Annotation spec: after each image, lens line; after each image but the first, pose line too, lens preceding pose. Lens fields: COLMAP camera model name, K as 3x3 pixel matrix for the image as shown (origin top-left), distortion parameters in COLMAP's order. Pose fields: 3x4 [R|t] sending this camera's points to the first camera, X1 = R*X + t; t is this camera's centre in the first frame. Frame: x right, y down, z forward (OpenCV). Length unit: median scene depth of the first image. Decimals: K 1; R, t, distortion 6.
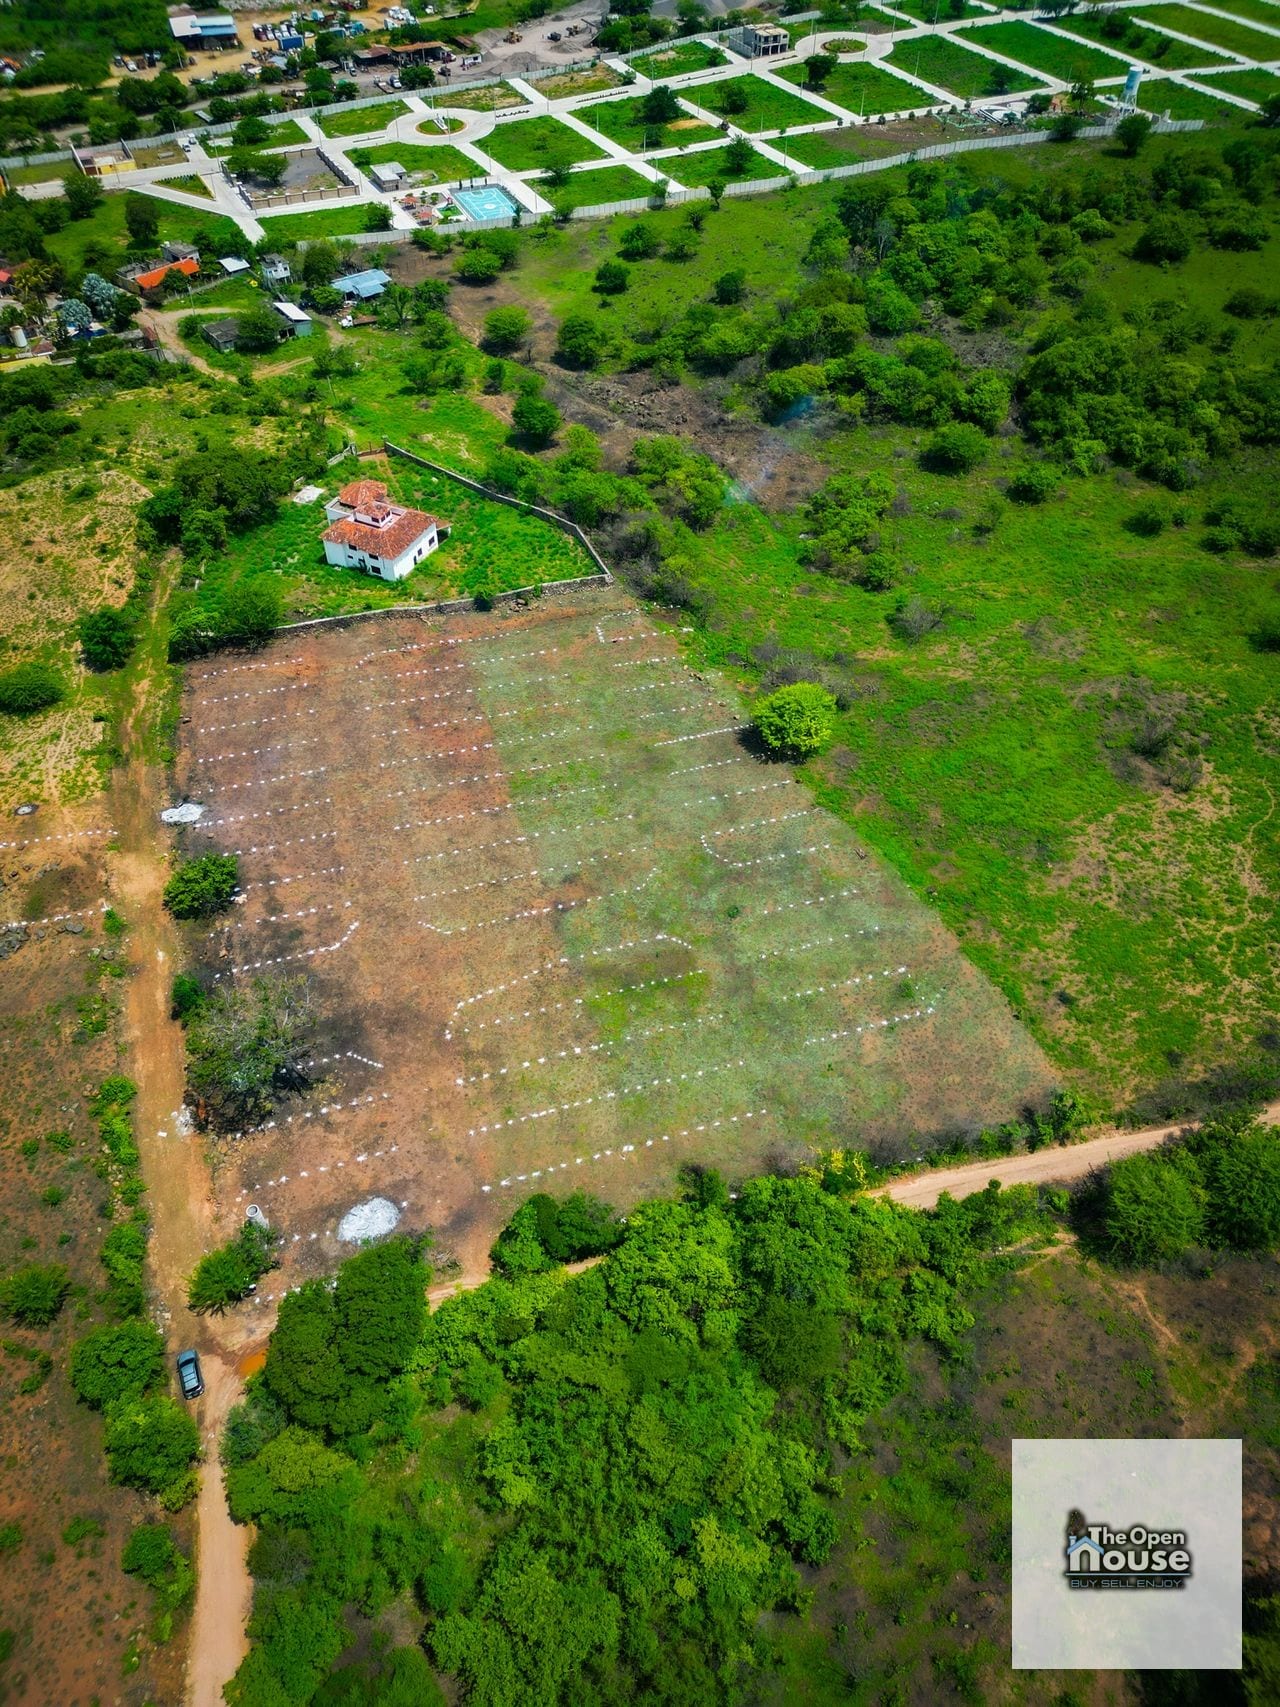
lens RADIAL K [[1198.7, 0, 640.0], [0, 1198.7, 853.5], [0, 0, 1]] dist [0.079272, -0.082943]
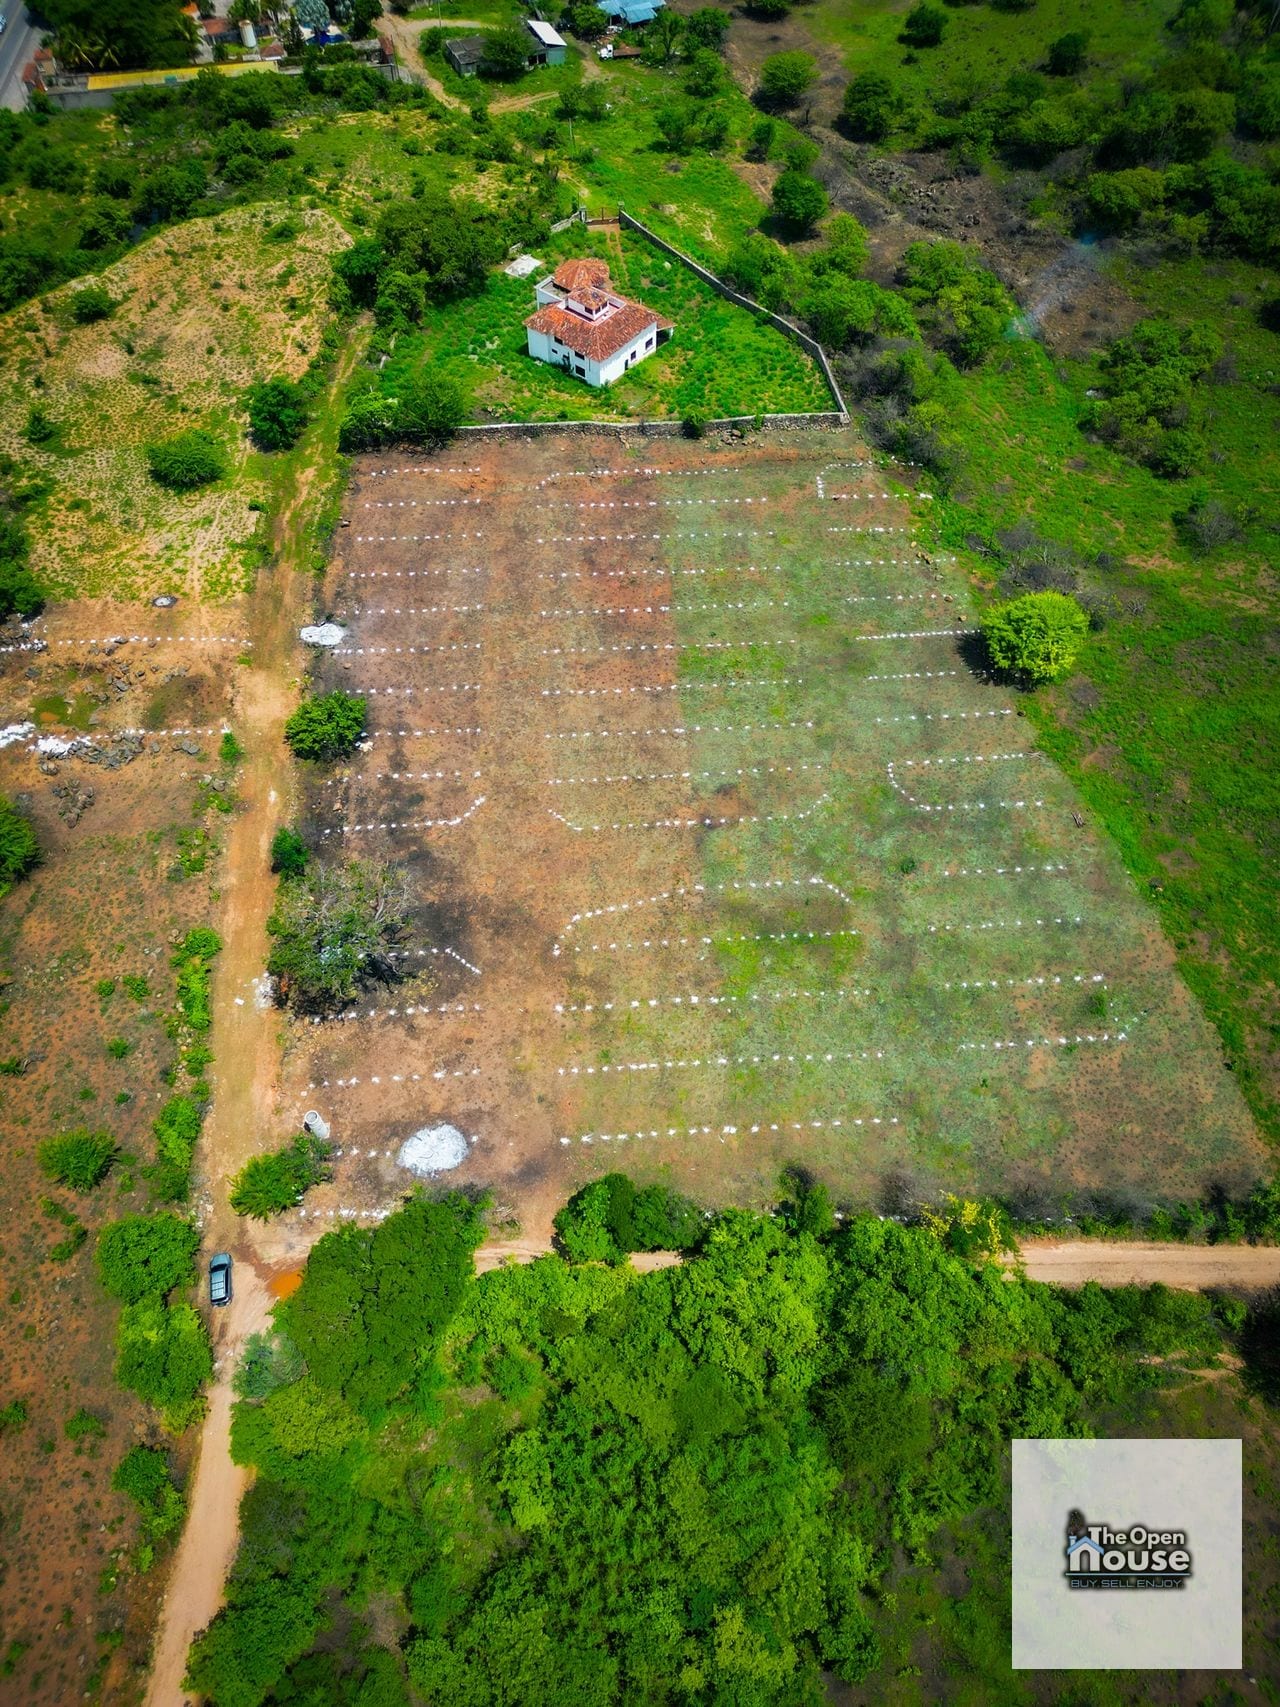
lens RADIAL K [[1198.7, 0, 640.0], [0, 1198.7, 853.5], [0, 0, 1]] dist [0.079272, -0.082943]
pose [[0.973834, 0.188616, -0.126770, -0.000276], [-0.165371, 0.970762, 0.173990, -0.065011], [0.155881, -0.148473, 0.976554, 0.118788]]
